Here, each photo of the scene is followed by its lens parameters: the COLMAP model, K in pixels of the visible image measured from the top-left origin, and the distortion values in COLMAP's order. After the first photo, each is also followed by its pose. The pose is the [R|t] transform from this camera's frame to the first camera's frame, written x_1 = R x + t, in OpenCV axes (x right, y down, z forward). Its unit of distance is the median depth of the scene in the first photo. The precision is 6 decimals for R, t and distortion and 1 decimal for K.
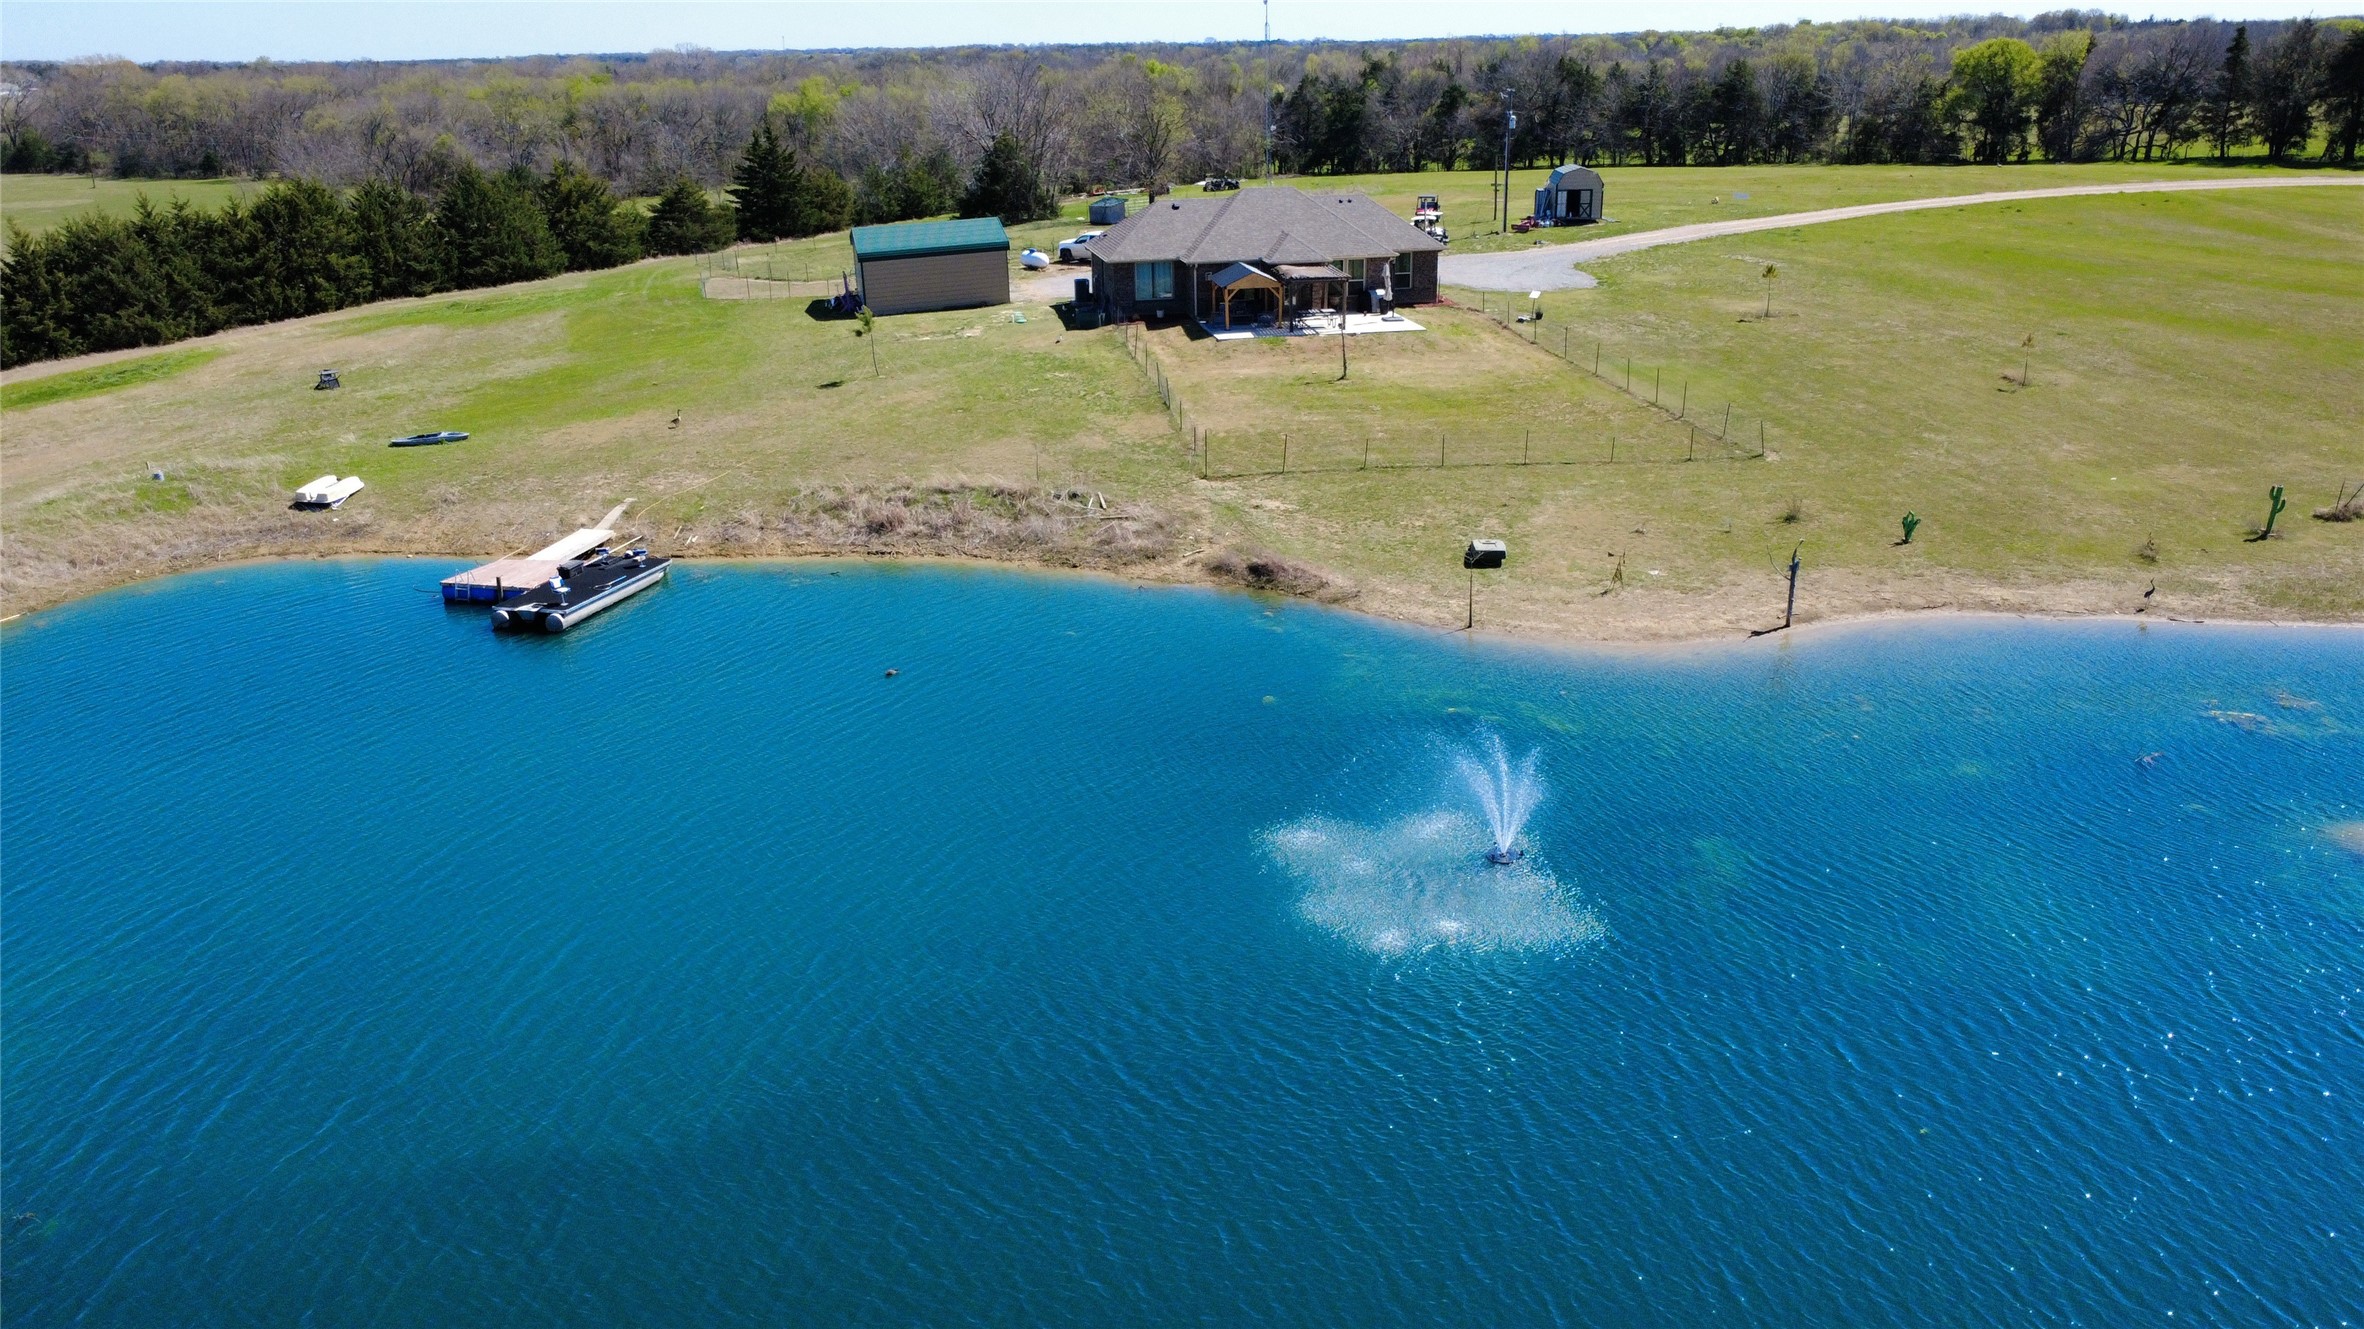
lens RADIAL K [[1728.9, 0, 1183.6], [0, 1728.9, 669.8], [0, 0, 1]] dist [-0.000820, 0.000529]
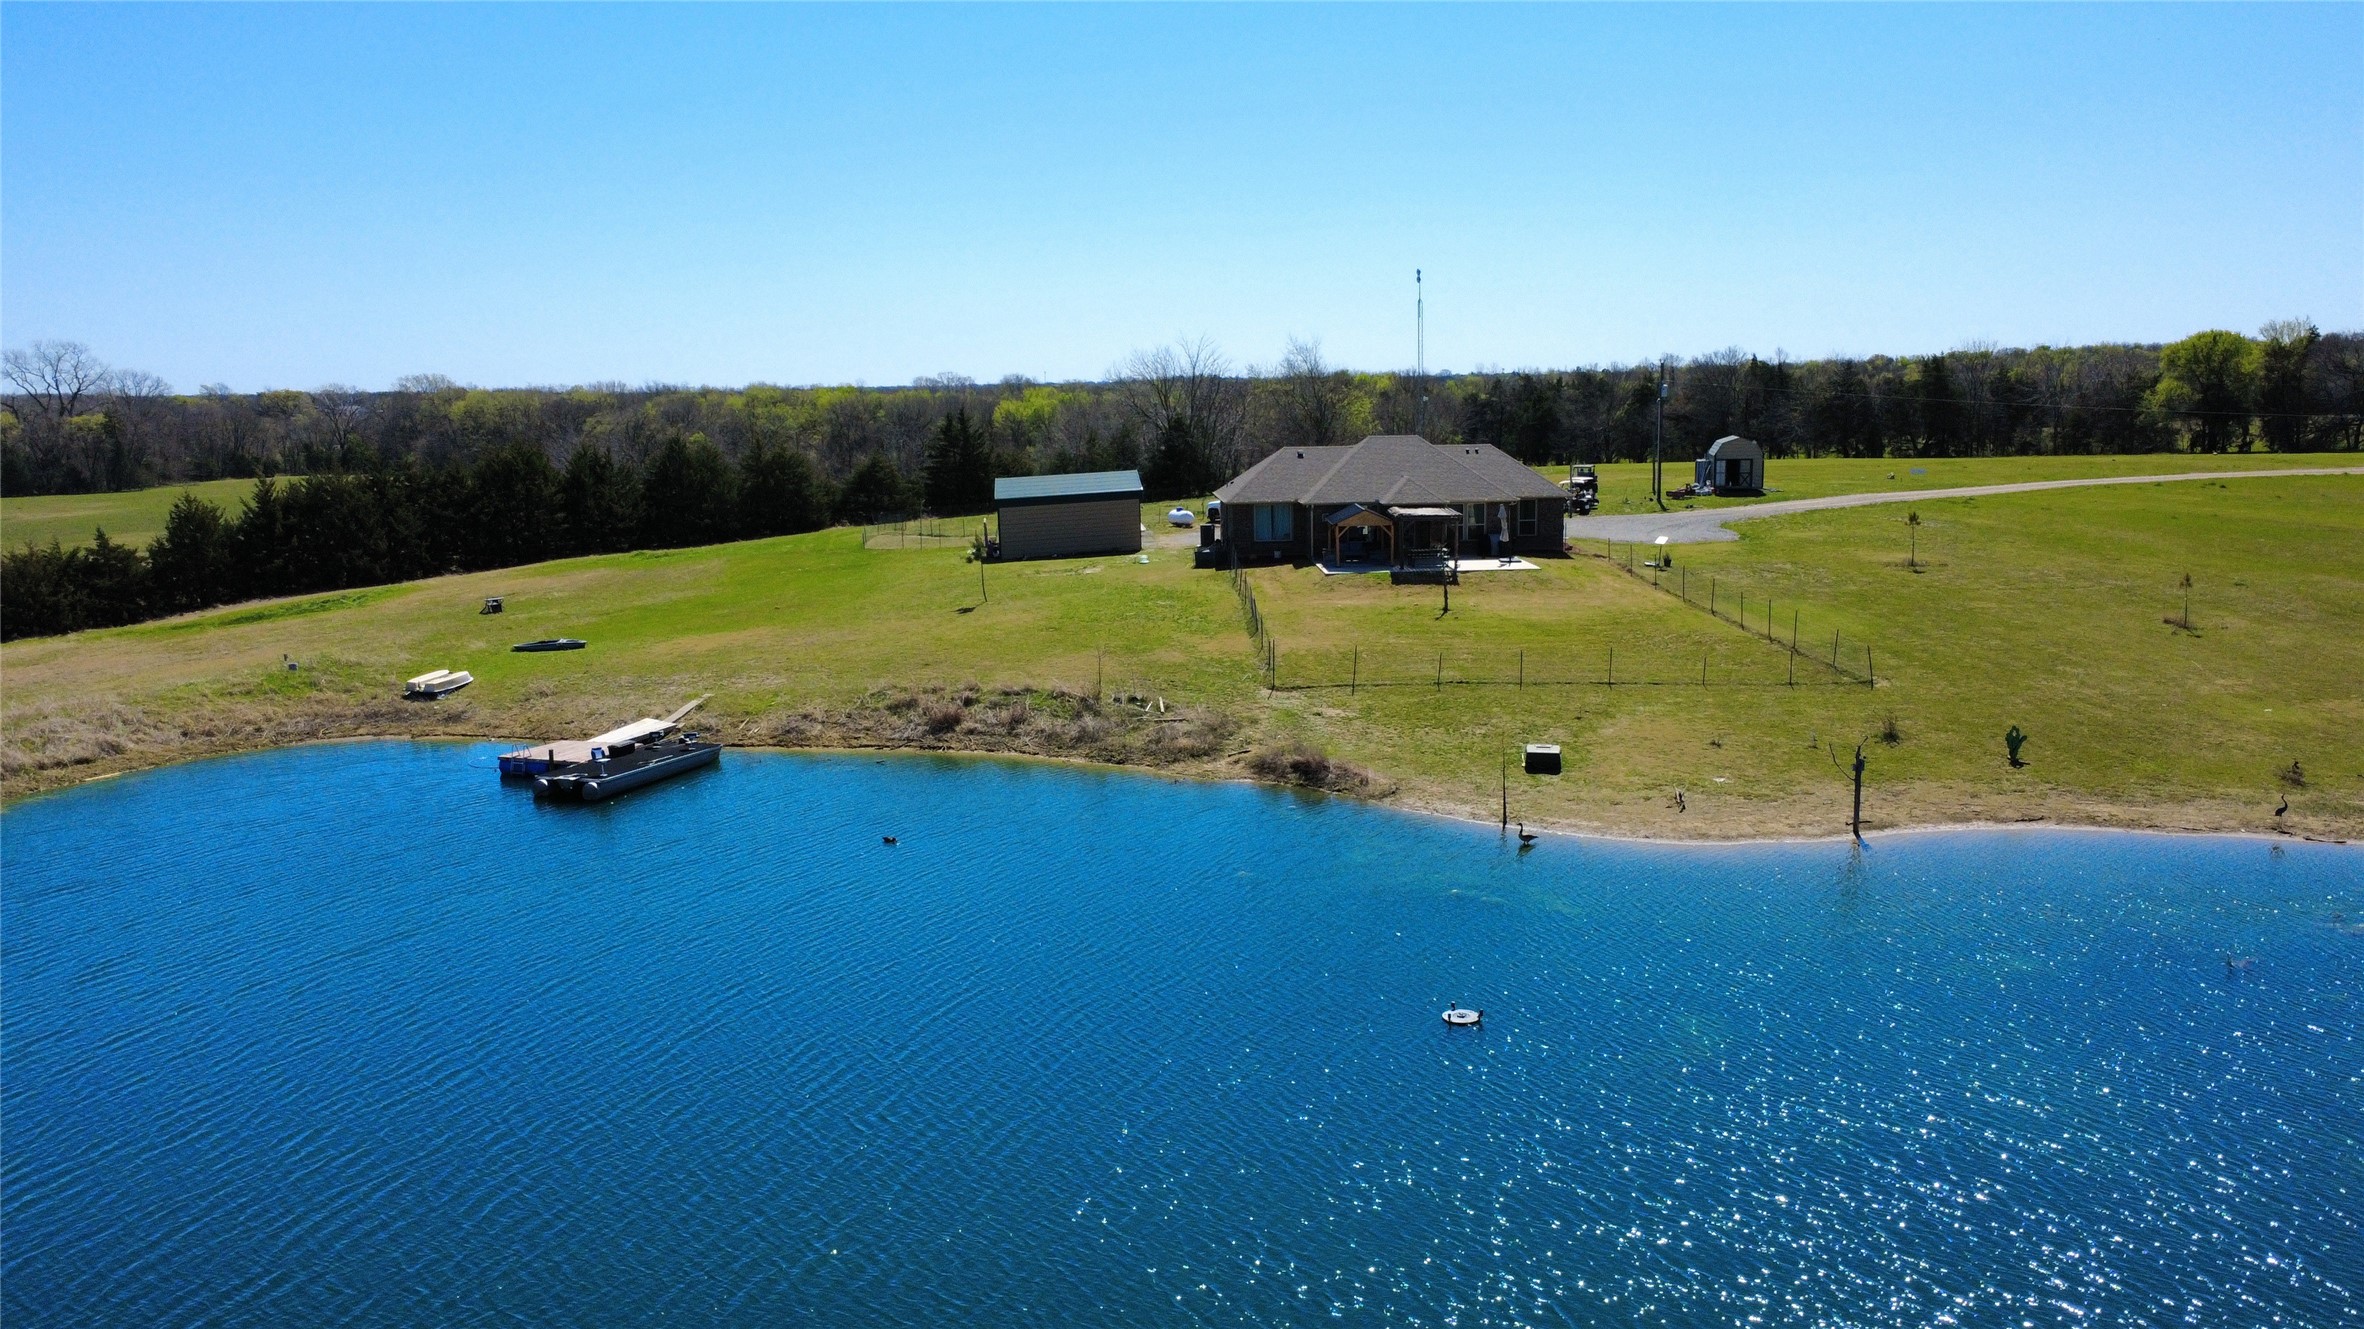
lens RADIAL K [[1728.9, 0, 1183.6], [0, 1728.9, 669.8], [0, 0, 1]] dist [-0.000820, 0.000529]
pose [[0.990657, 0.021905, -0.134605, 0.091381], [-0.045779, 0.983158, -0.176932, 0.052530], [0.128462, 0.181441, 0.974975, 0.037146]]
